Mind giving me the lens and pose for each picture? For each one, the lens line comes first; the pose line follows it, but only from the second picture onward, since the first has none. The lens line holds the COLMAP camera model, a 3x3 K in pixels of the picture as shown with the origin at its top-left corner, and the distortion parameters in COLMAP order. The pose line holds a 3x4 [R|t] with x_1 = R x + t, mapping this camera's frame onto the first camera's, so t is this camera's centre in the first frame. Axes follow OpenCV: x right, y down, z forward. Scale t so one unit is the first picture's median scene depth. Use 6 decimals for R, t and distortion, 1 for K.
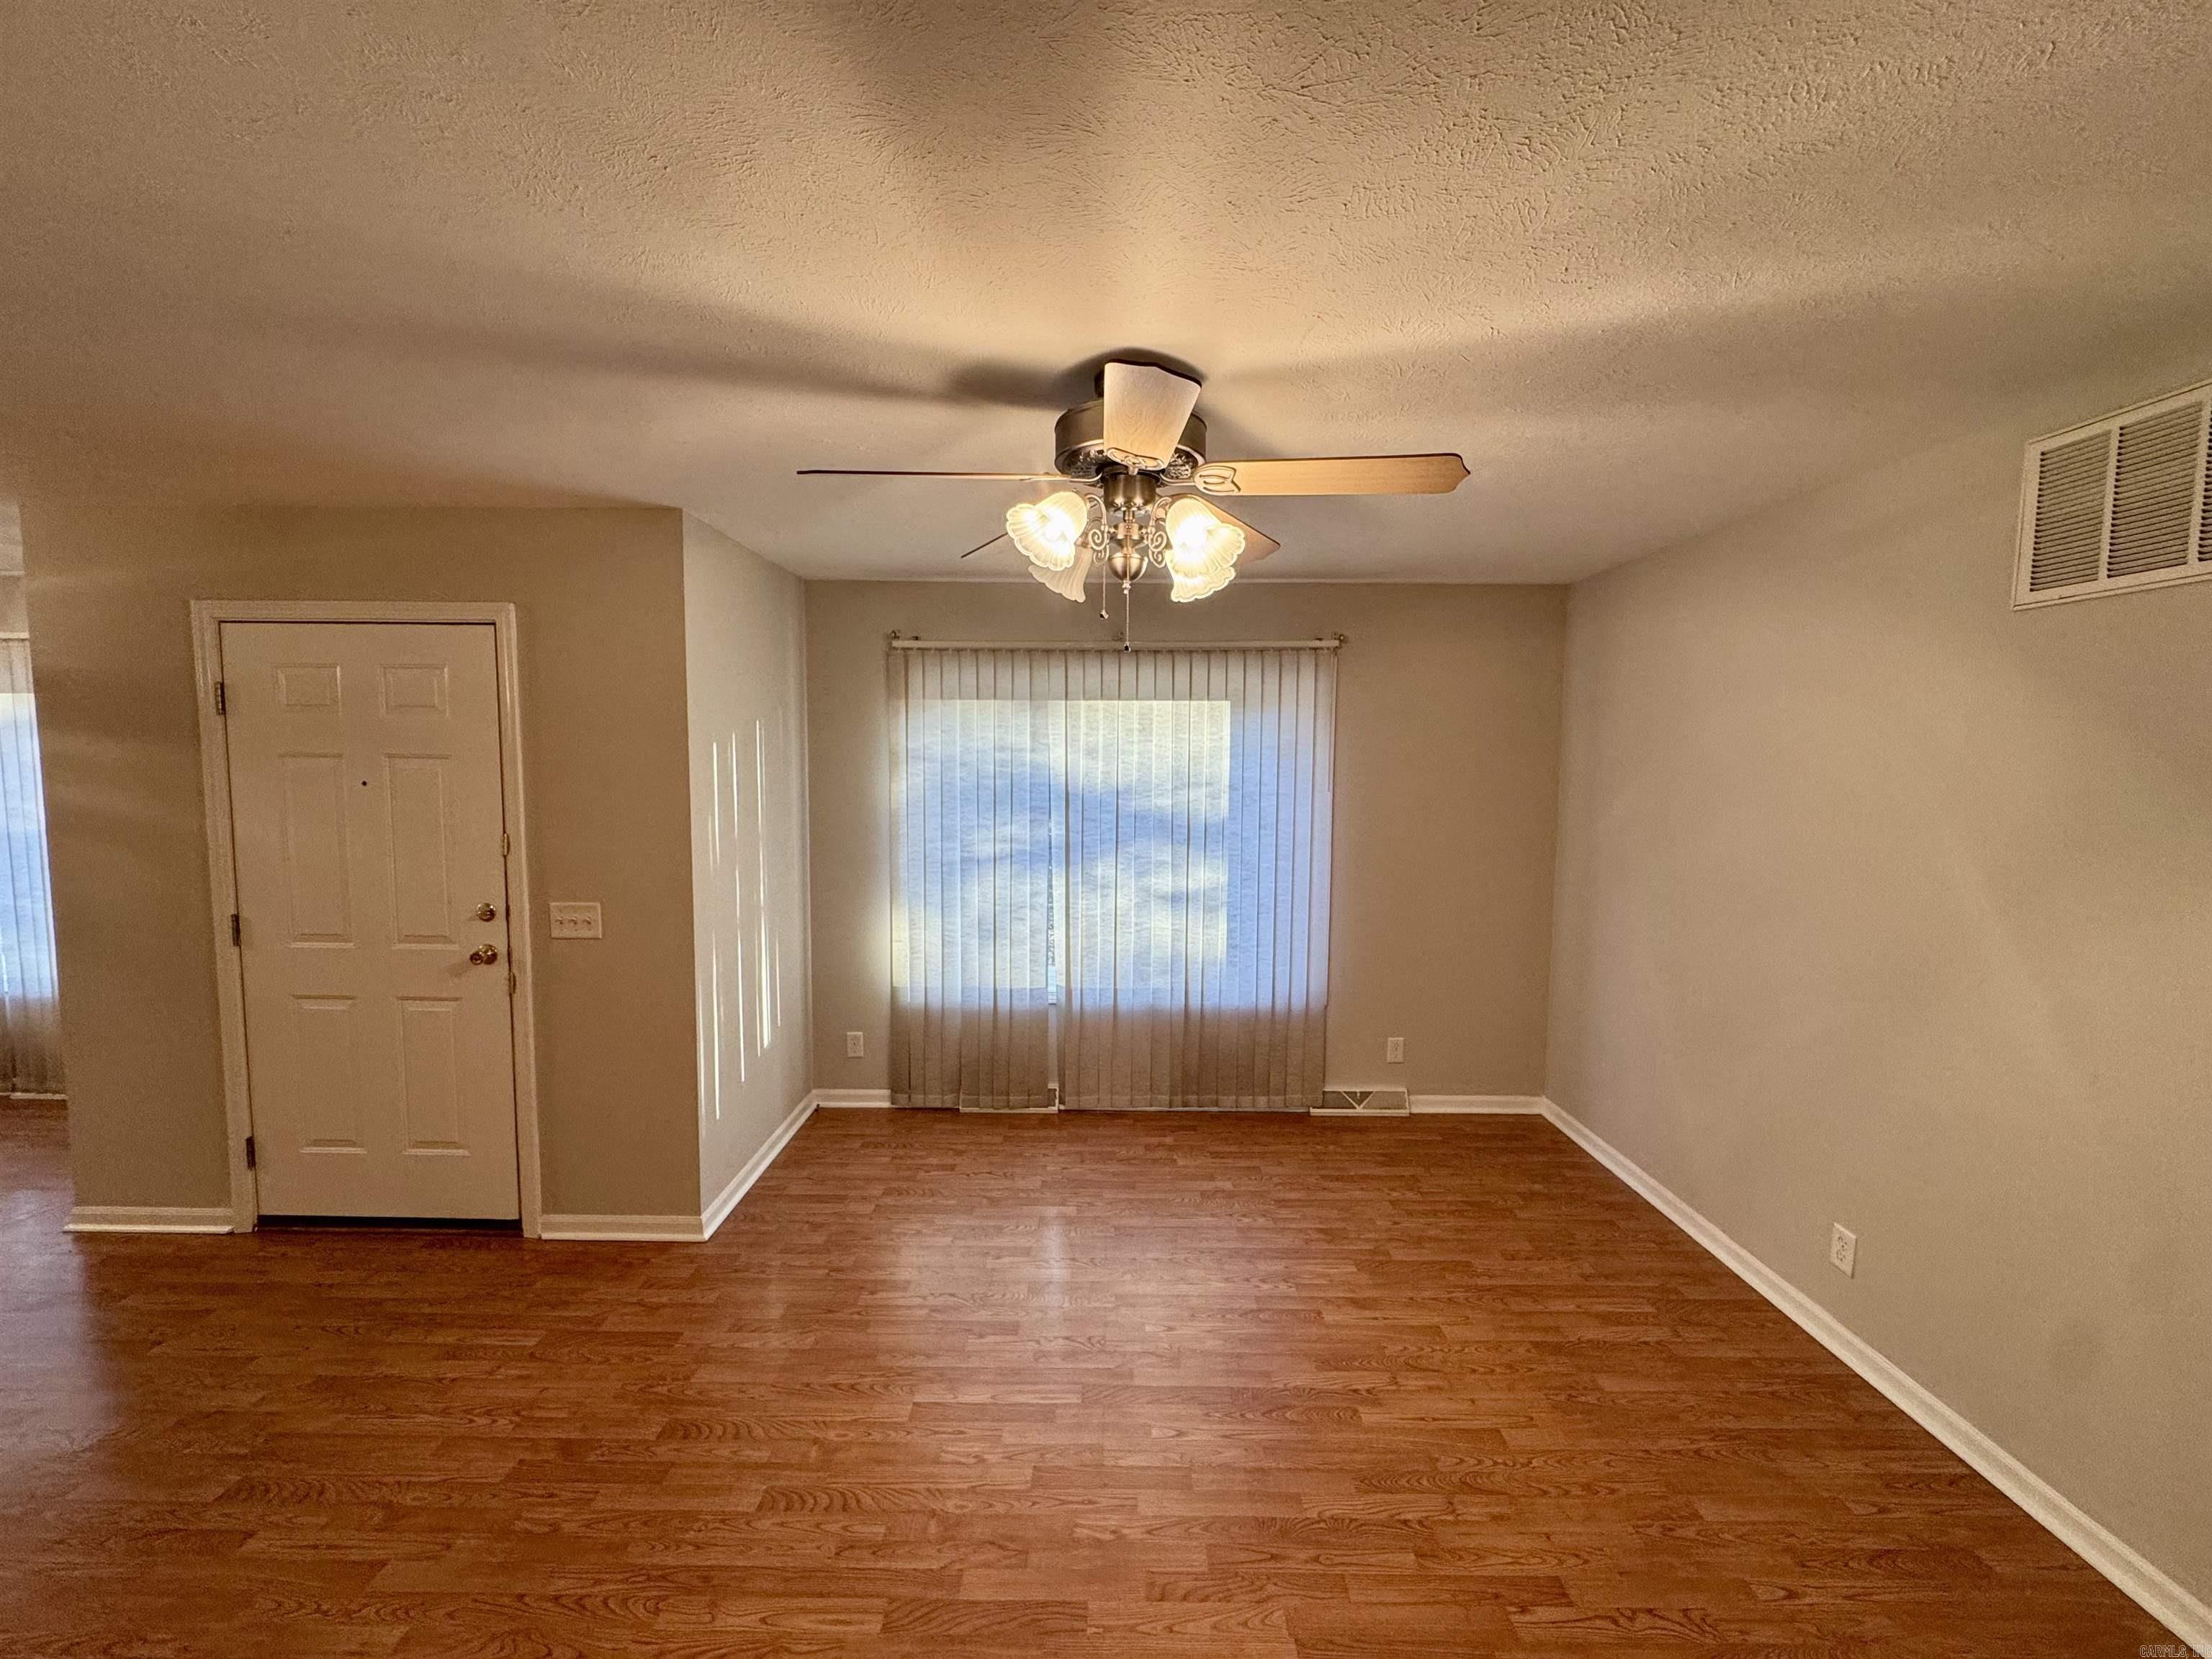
lens RADIAL K [[888.0, 0, 1109.4], [0, 888.0, 829.8], [0, 0, 1]] dist [-0.005704, 0.000535]
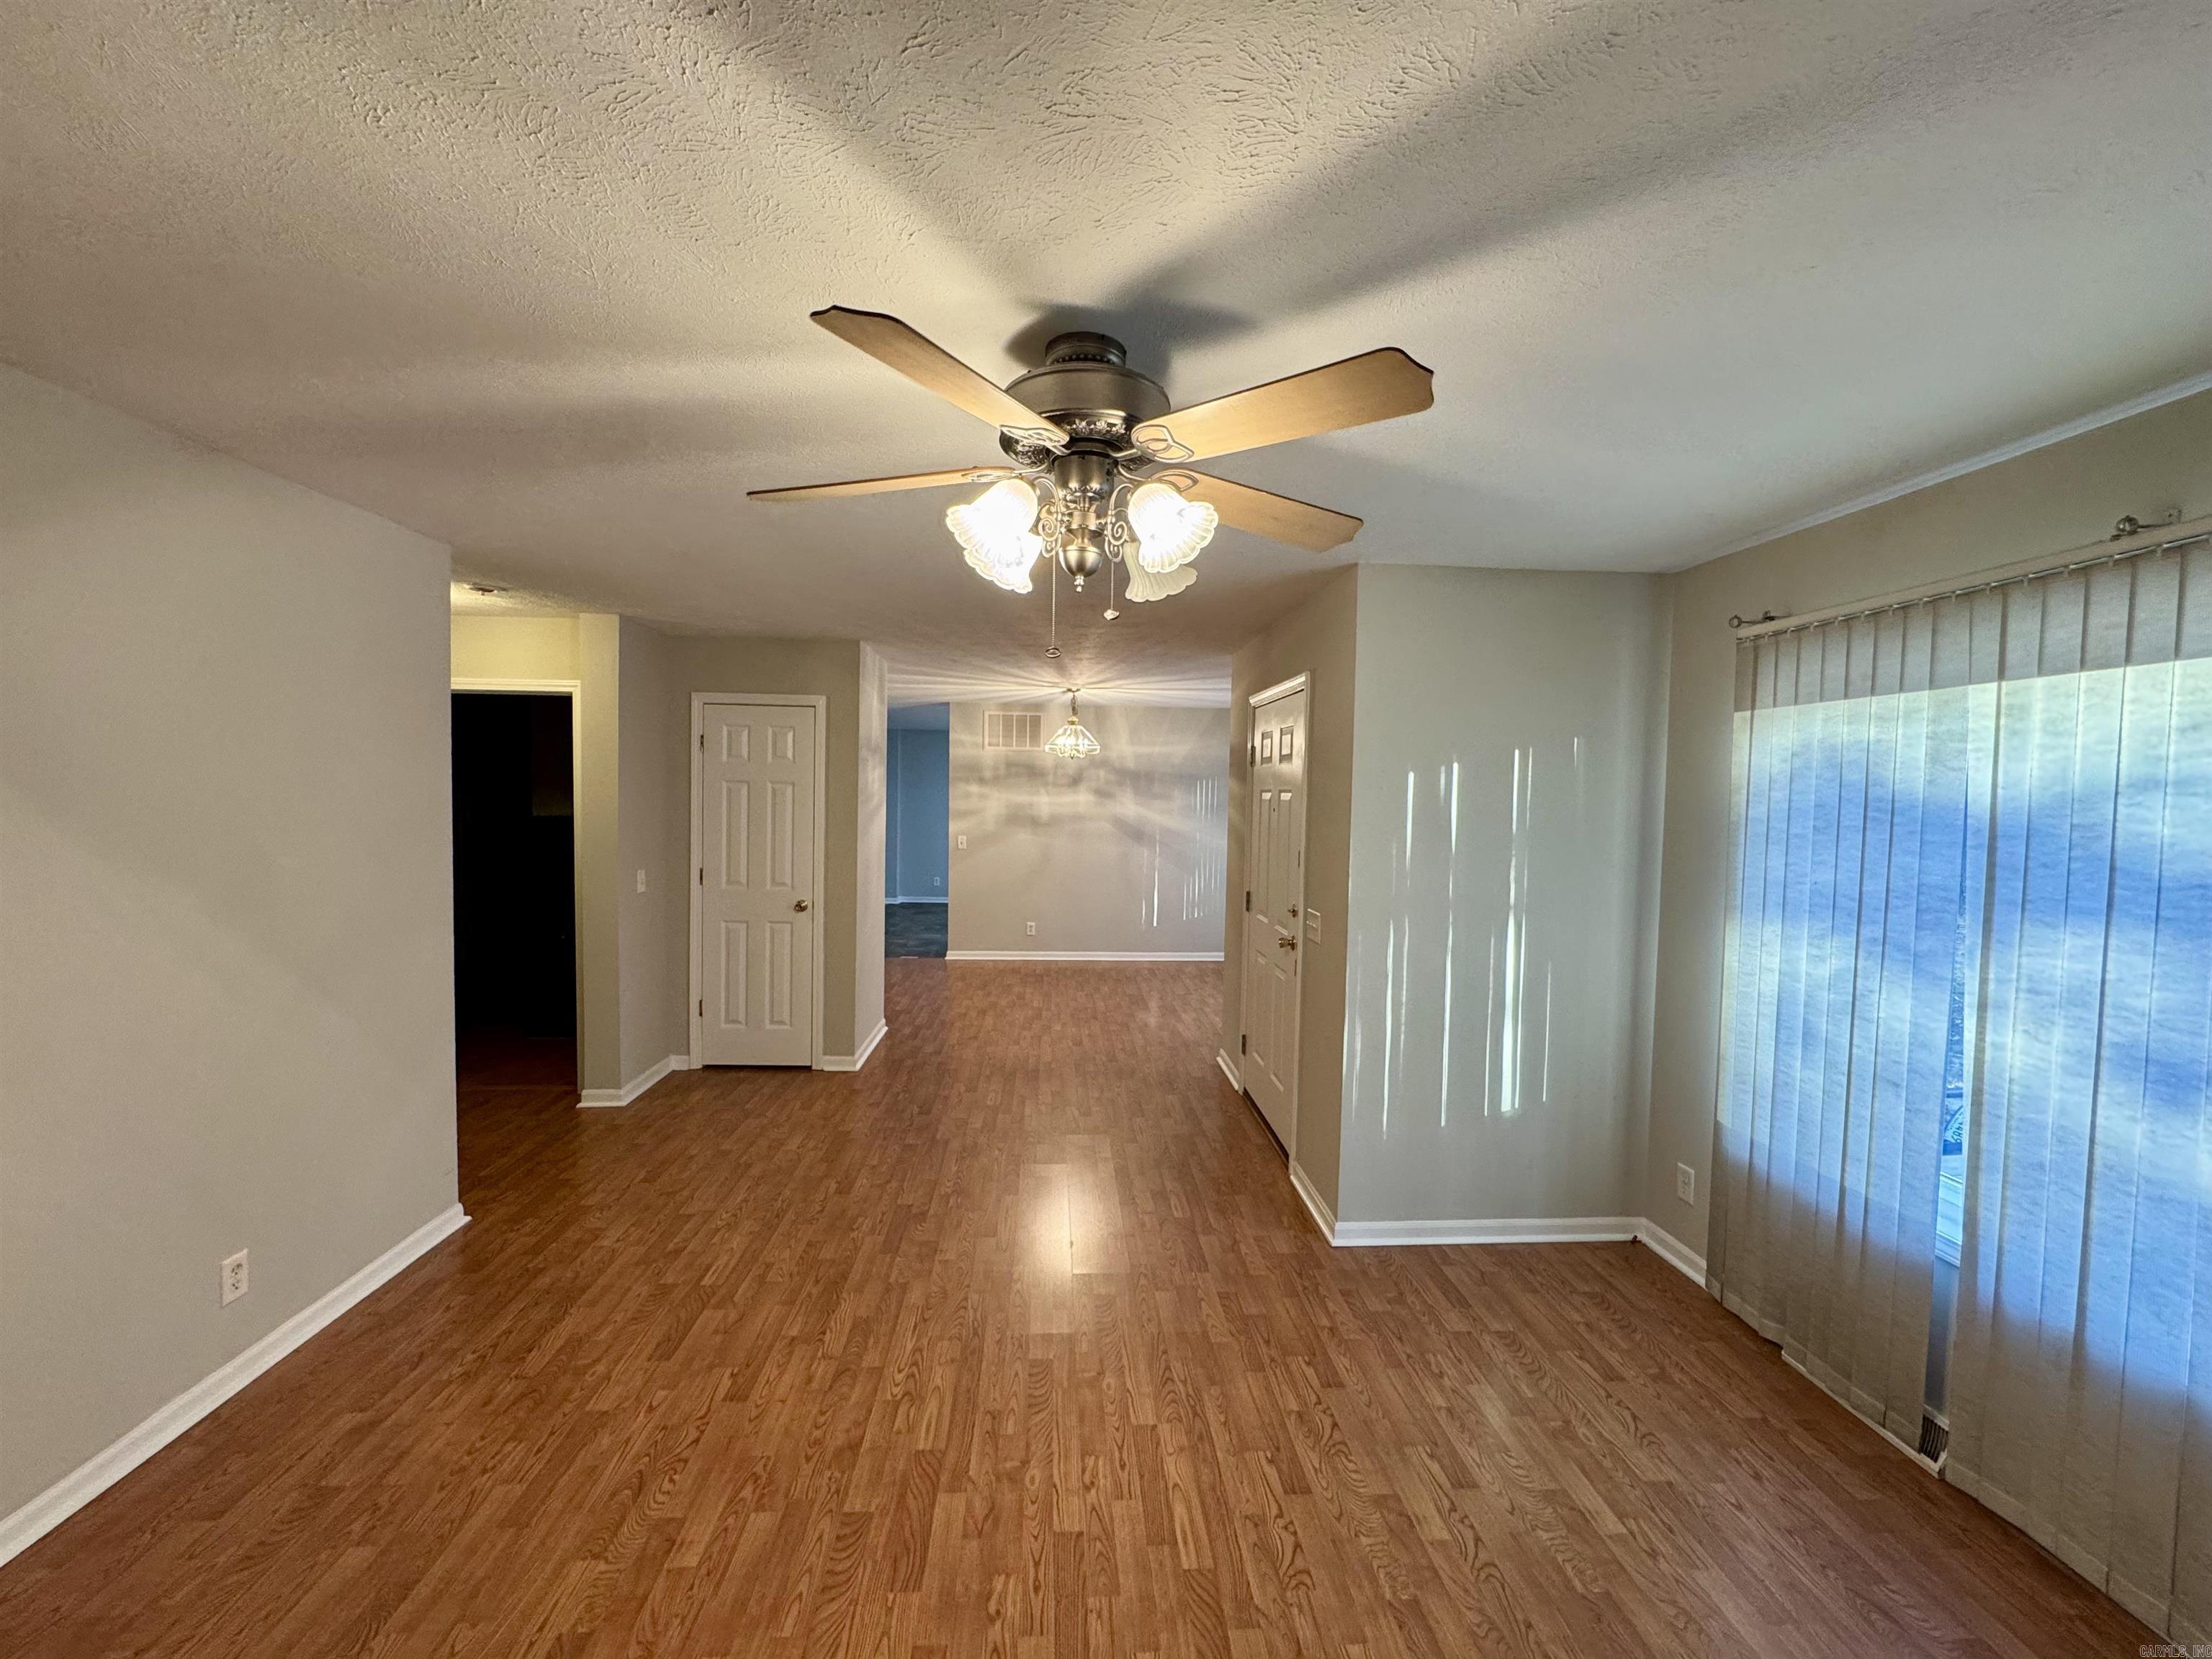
lens RADIAL K [[888.0, 0, 1095.0], [0, 888.0, 828.2], [0, 0, 1]] dist [-0.005704, 0.000535]
pose [[0.058464, 0.034349, -0.997698, 0.492286], [-0.096104, 0.994960, 0.028623, -0.030256], [0.993653, 0.094209, 0.061470, 0.527920]]
